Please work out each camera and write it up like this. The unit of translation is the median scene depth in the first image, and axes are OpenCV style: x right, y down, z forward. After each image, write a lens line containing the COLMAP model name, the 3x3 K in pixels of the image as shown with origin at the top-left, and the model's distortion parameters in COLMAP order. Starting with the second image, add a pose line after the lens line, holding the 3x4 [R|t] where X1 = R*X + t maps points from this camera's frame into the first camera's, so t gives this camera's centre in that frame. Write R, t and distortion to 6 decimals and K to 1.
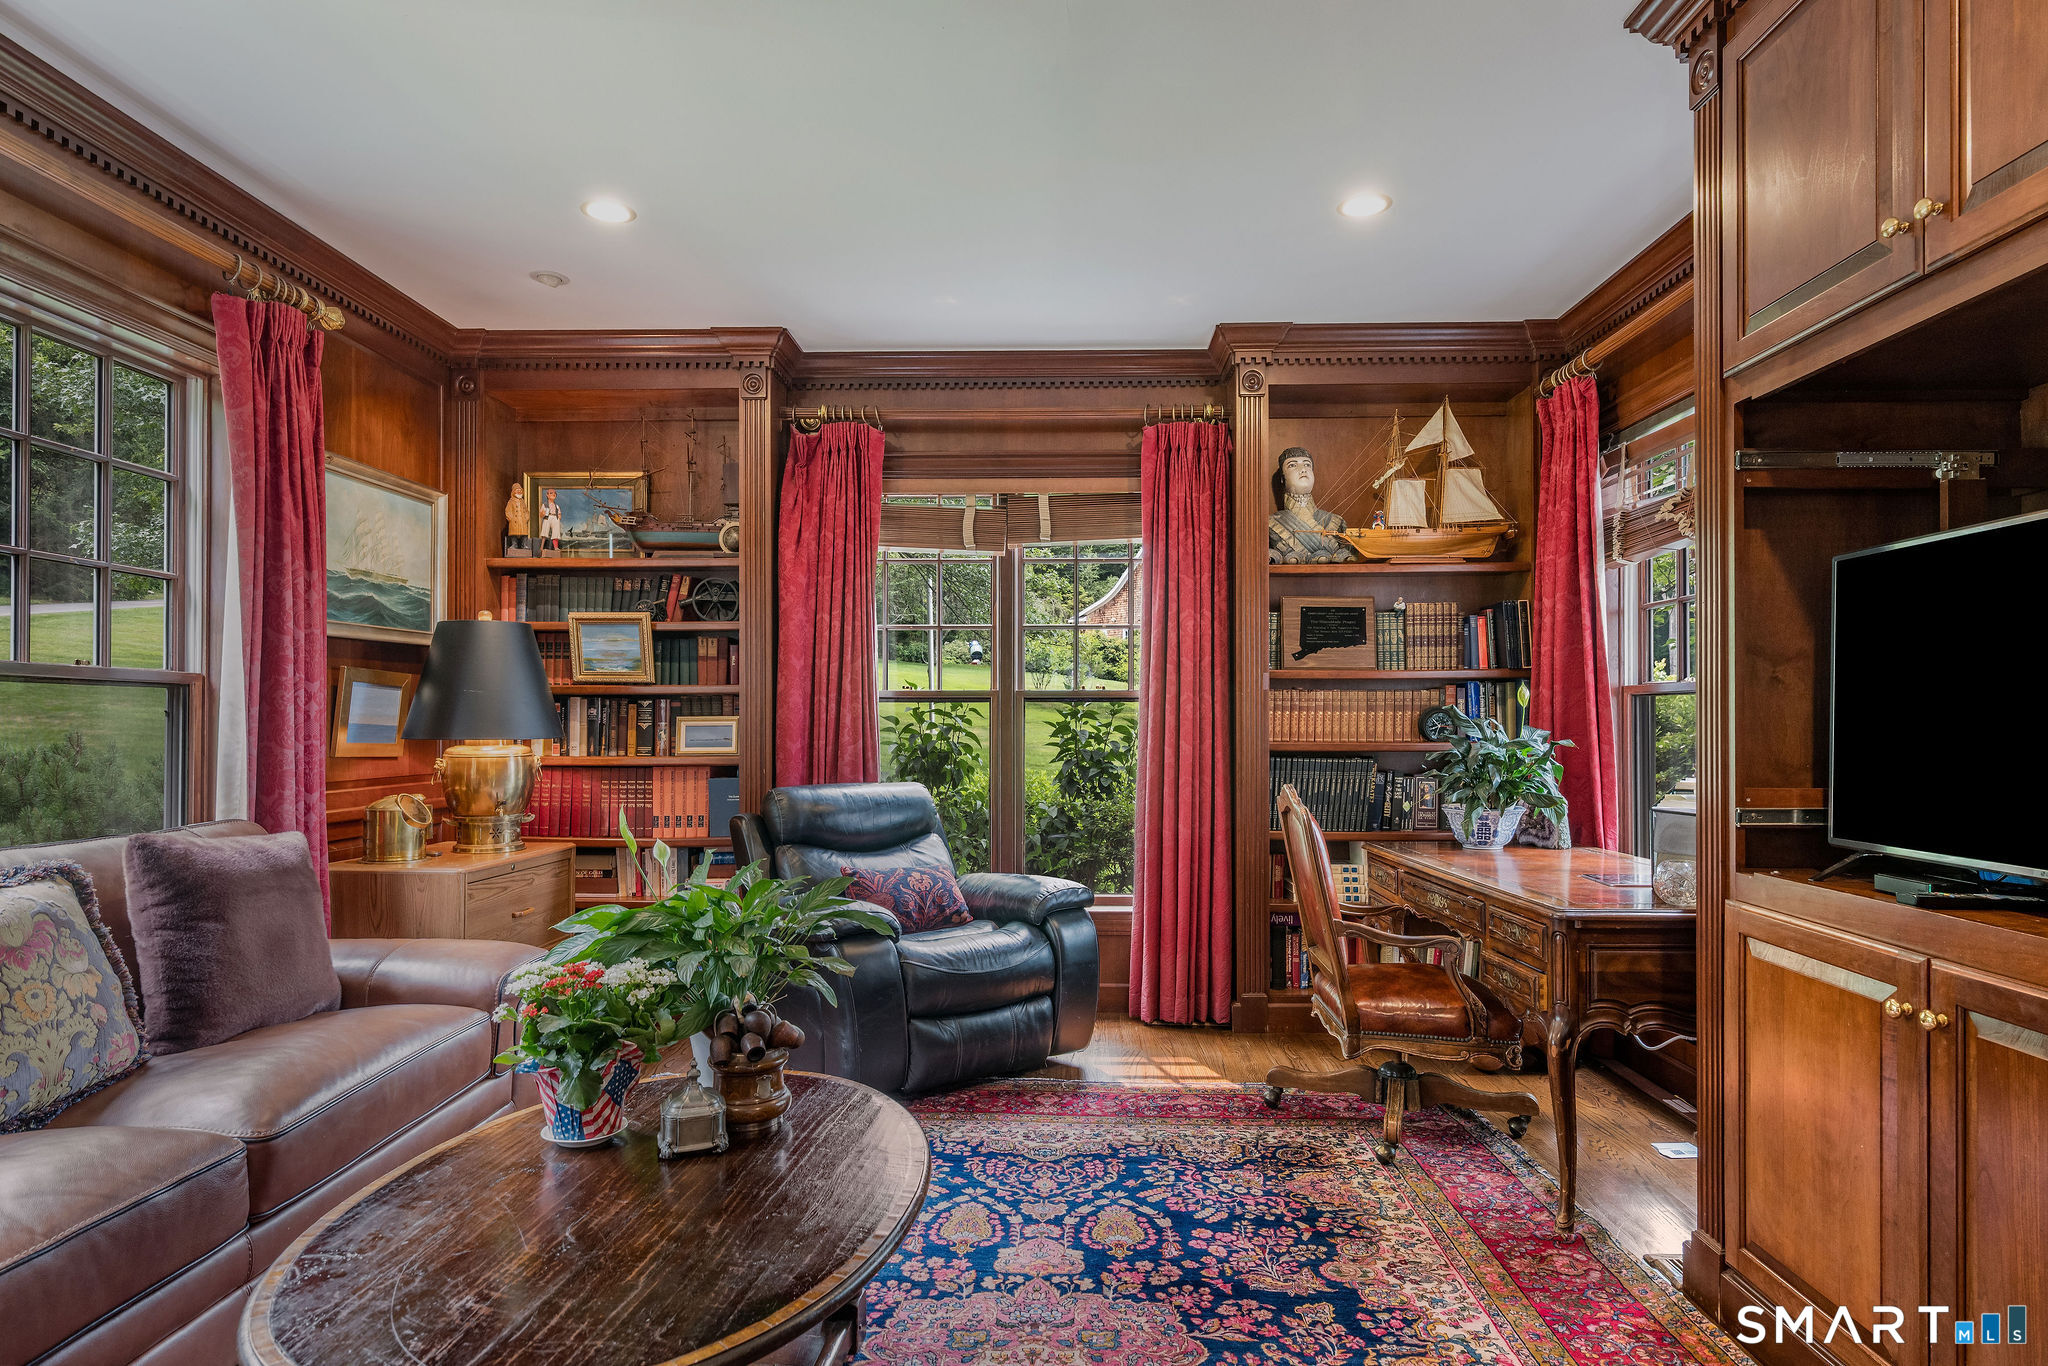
lens RADIAL K [[1115.0, 0, 1034.9], [0, 1115.0, 688.7], [0, 0, 1]] dist [0.003059, -0.000576]
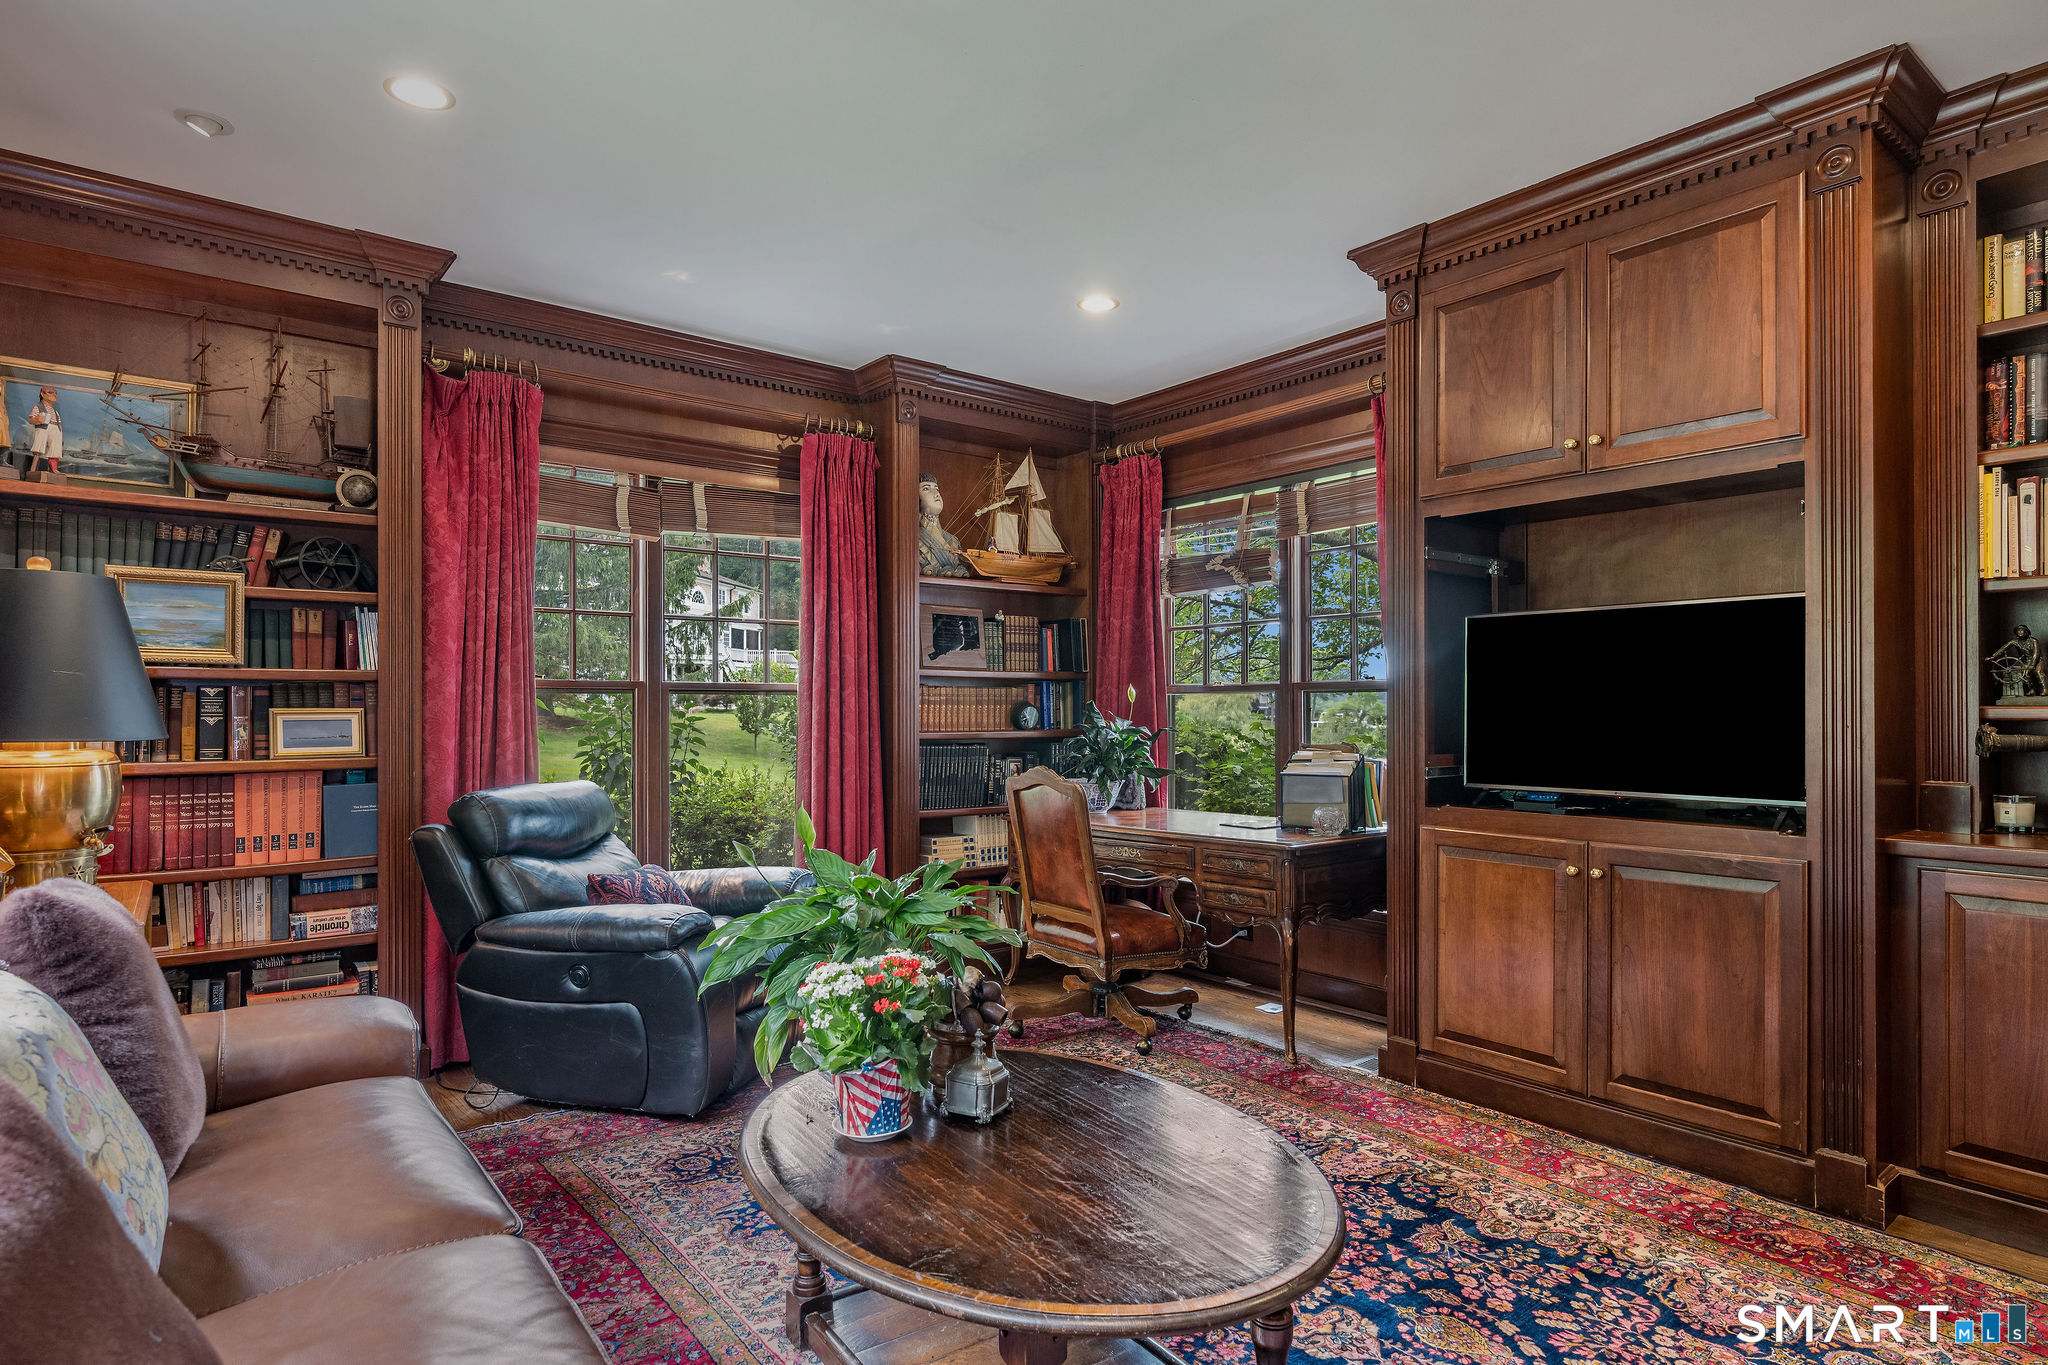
lens RADIAL K [[1103.5, 0, 1025.8], [0, 1103.5, 679.1], [0, 0, 1]] dist [-0.000109, -0.002186]
pose [[0.769844, 0.018449, 0.637966, -0.409148], [-0.017972, 0.999812, -0.007225, 0.000339], [-0.637979, -0.005903, 0.770031, 0.067514]]
